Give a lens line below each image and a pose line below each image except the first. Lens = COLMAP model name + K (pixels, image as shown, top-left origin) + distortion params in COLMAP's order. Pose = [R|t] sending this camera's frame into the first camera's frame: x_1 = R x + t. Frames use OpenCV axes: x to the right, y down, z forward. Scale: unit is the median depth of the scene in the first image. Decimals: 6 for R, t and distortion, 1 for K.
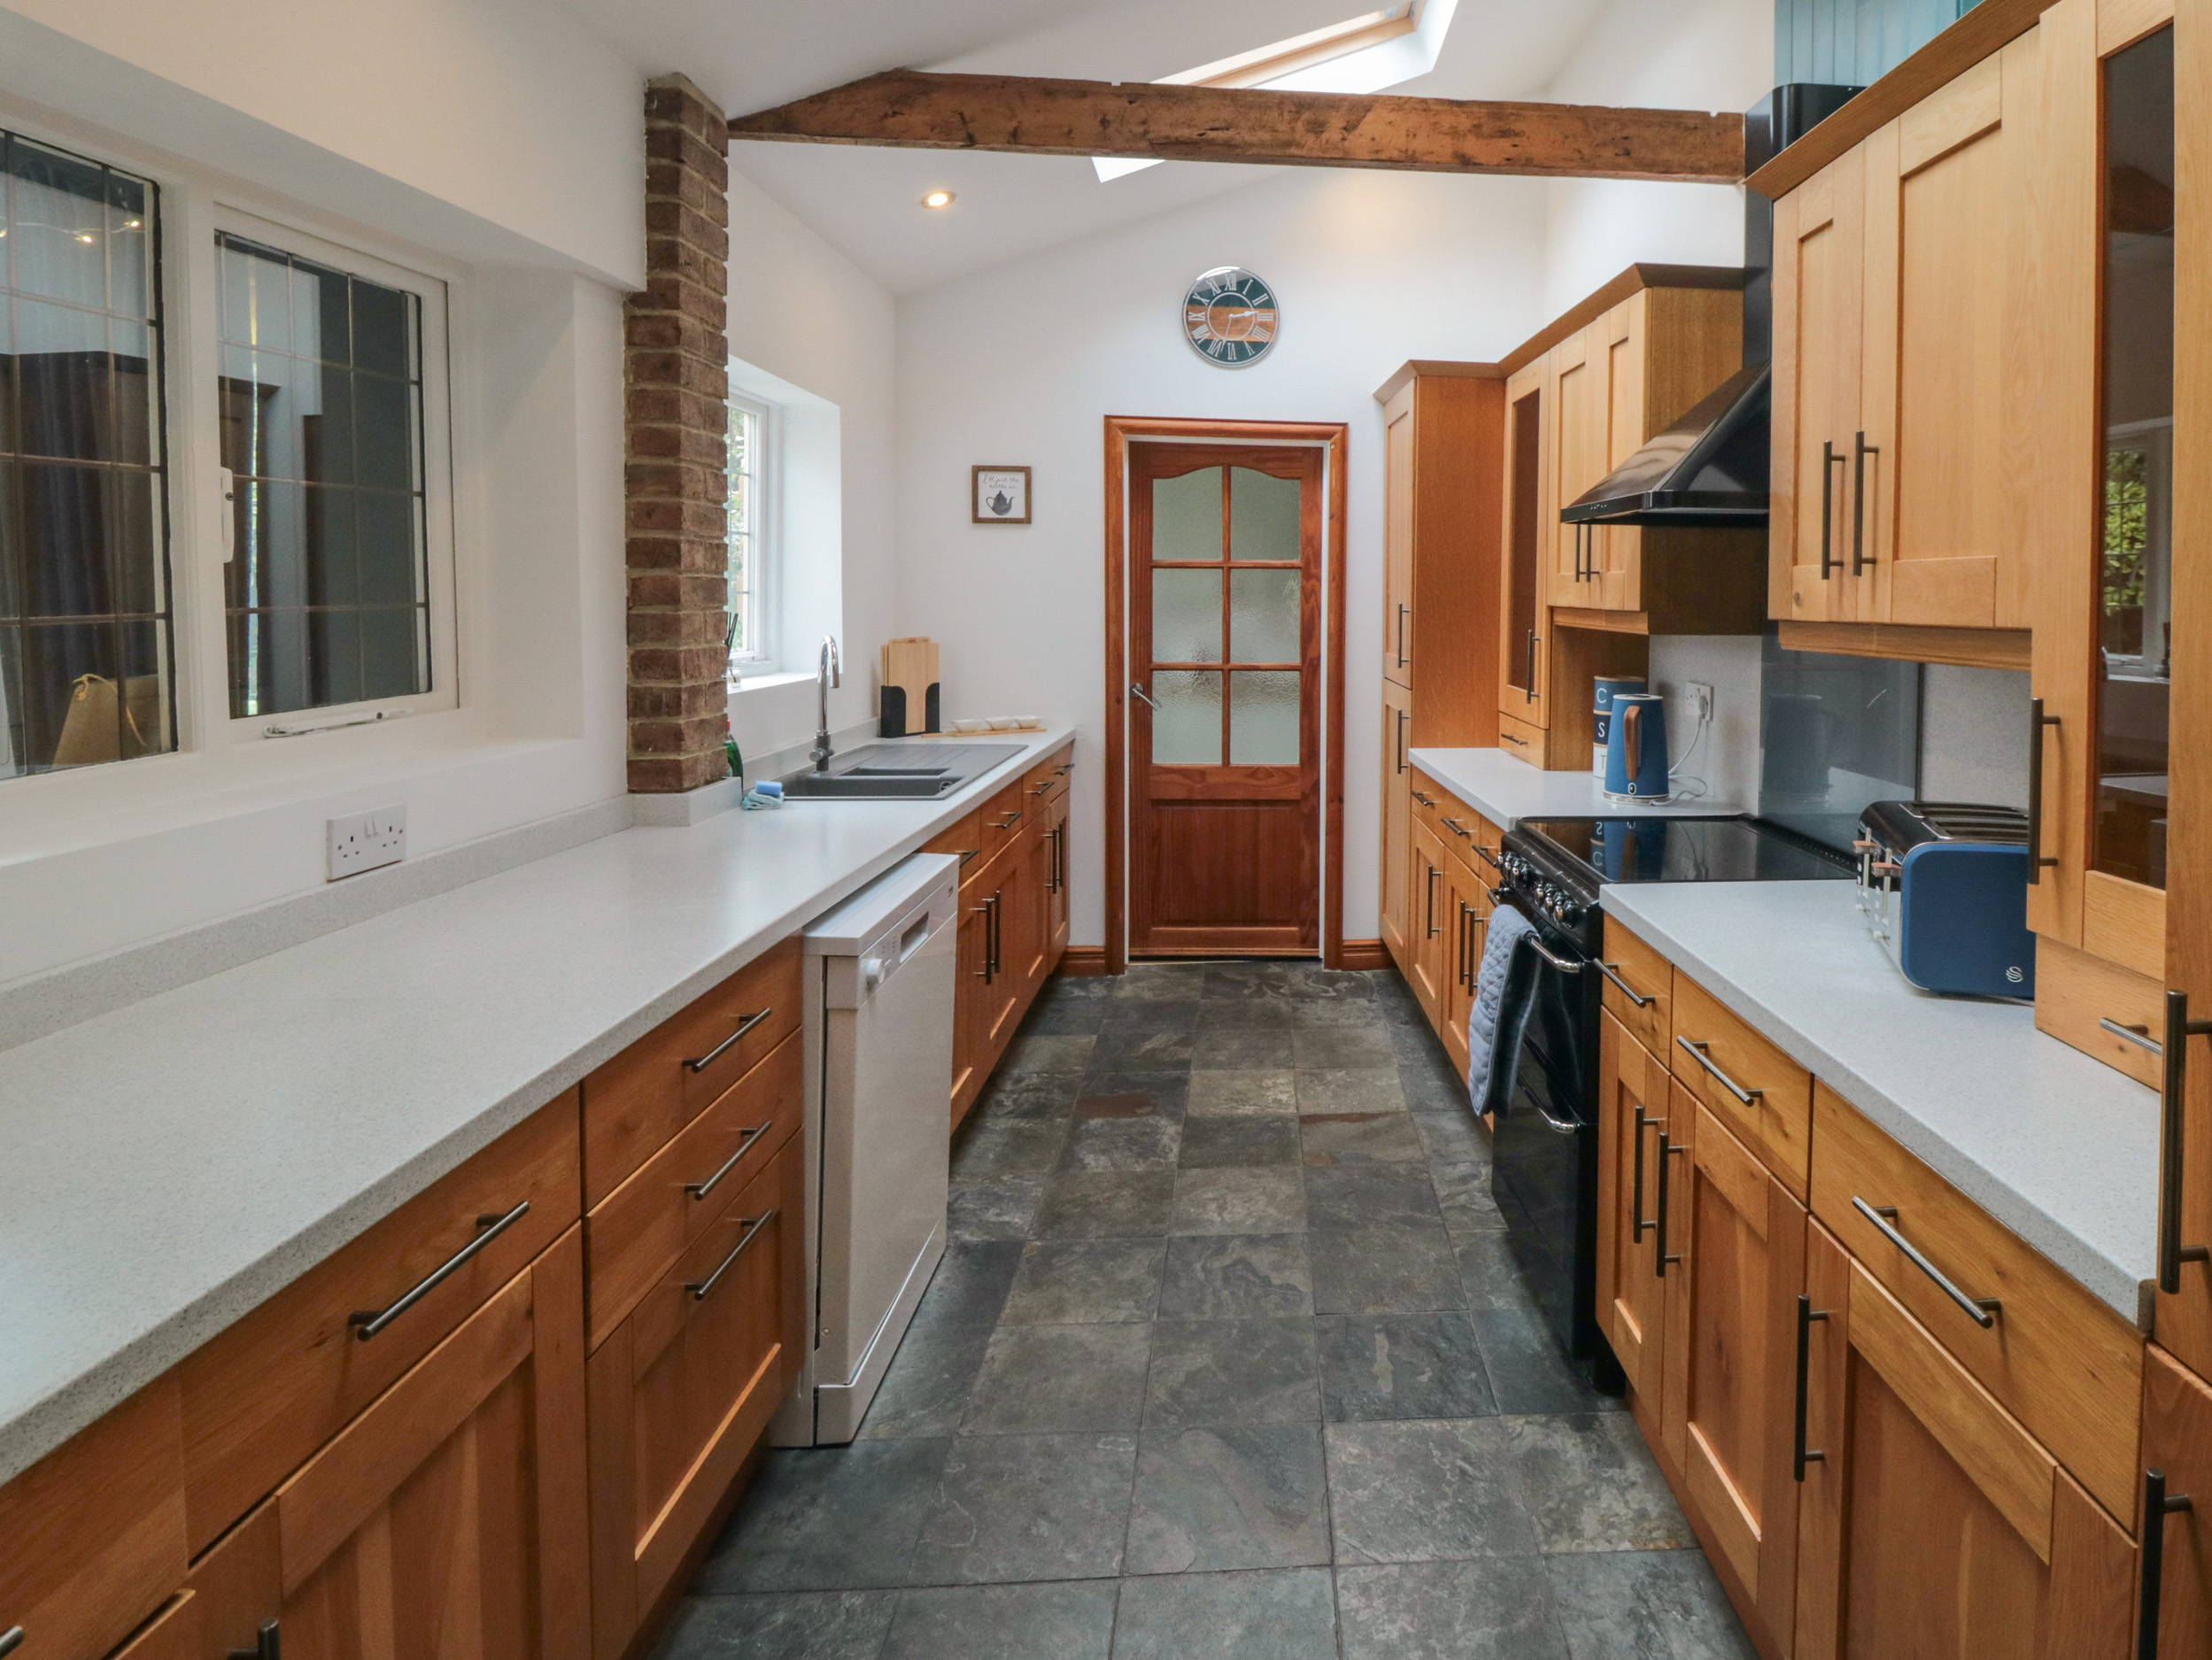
lens RADIAL K [[1160.0, 0, 1119.2], [0, 1160.0, 674.0], [0, 0, 1]] dist [-0.000023, -0.011577]
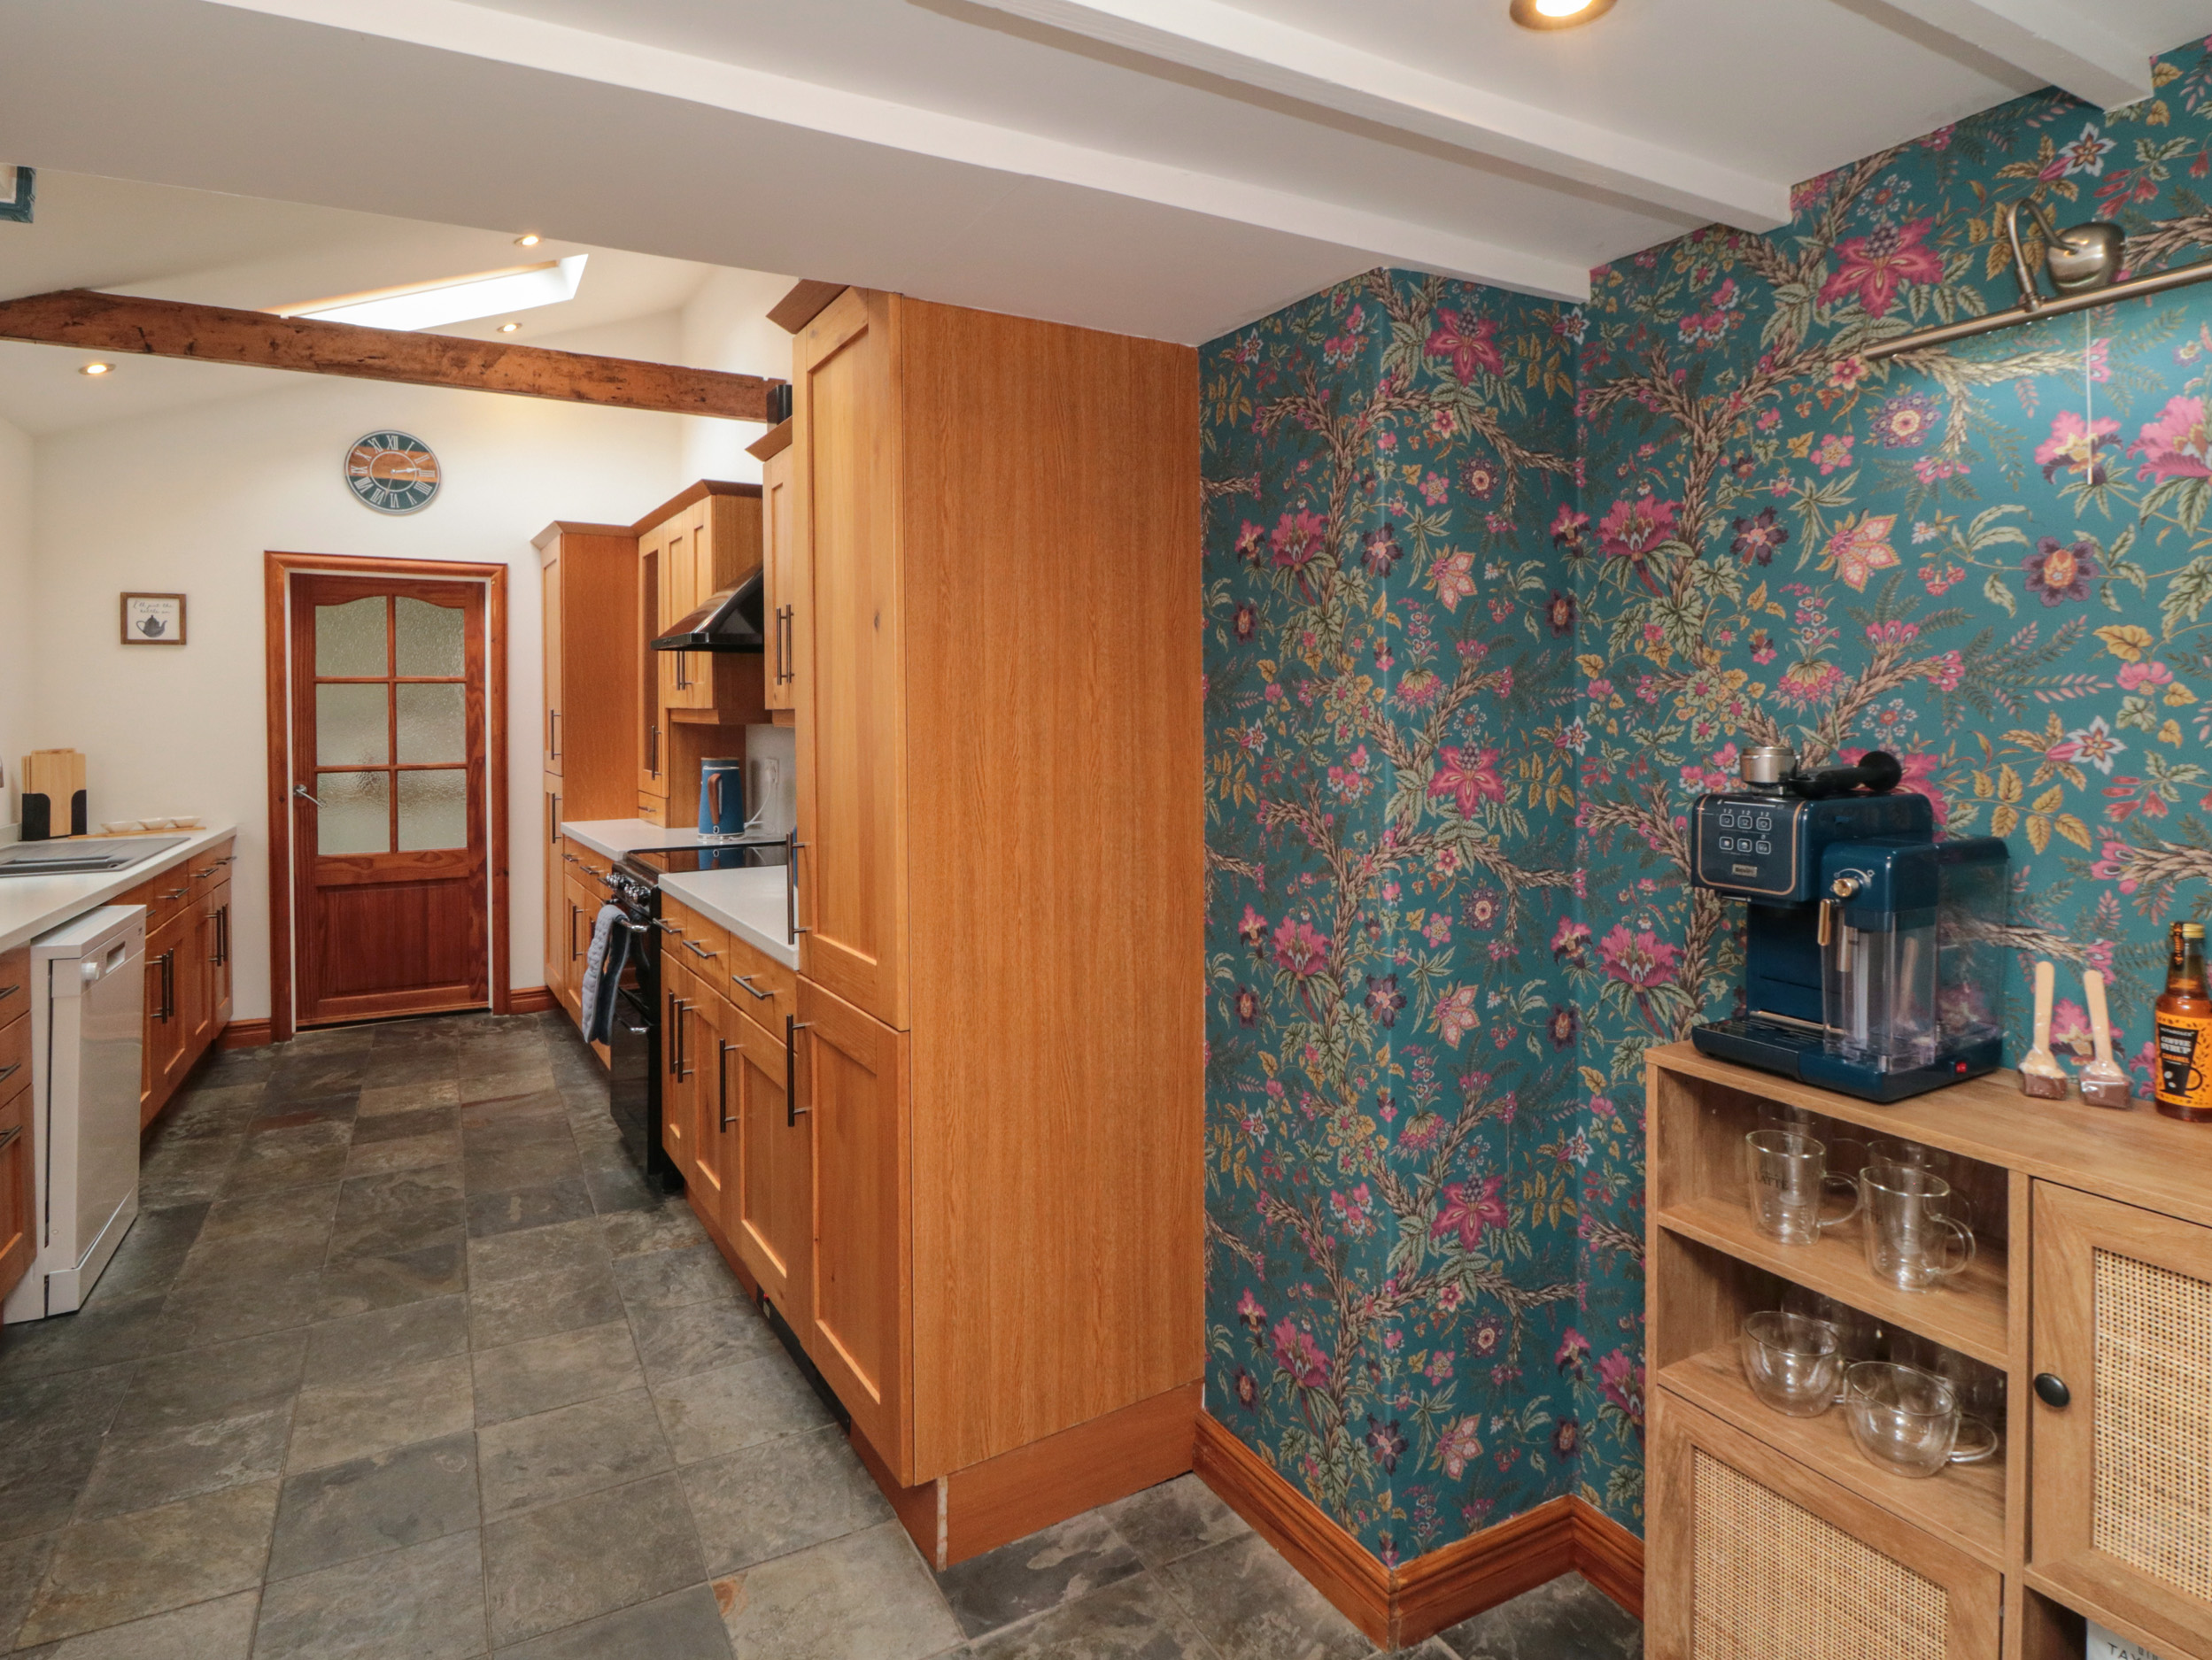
lens RADIAL K [[1160.0, 0, 1119.2], [0, 1160.0, 674.0], [0, 0, 1]] dist [-0.000023, -0.011577]
pose [[0.800530, -0.005425, 0.599268, -0.025080], [0.064180, 0.994984, -0.076728, 0.045368], [-0.595846, 0.099884, 0.796863, -0.458463]]
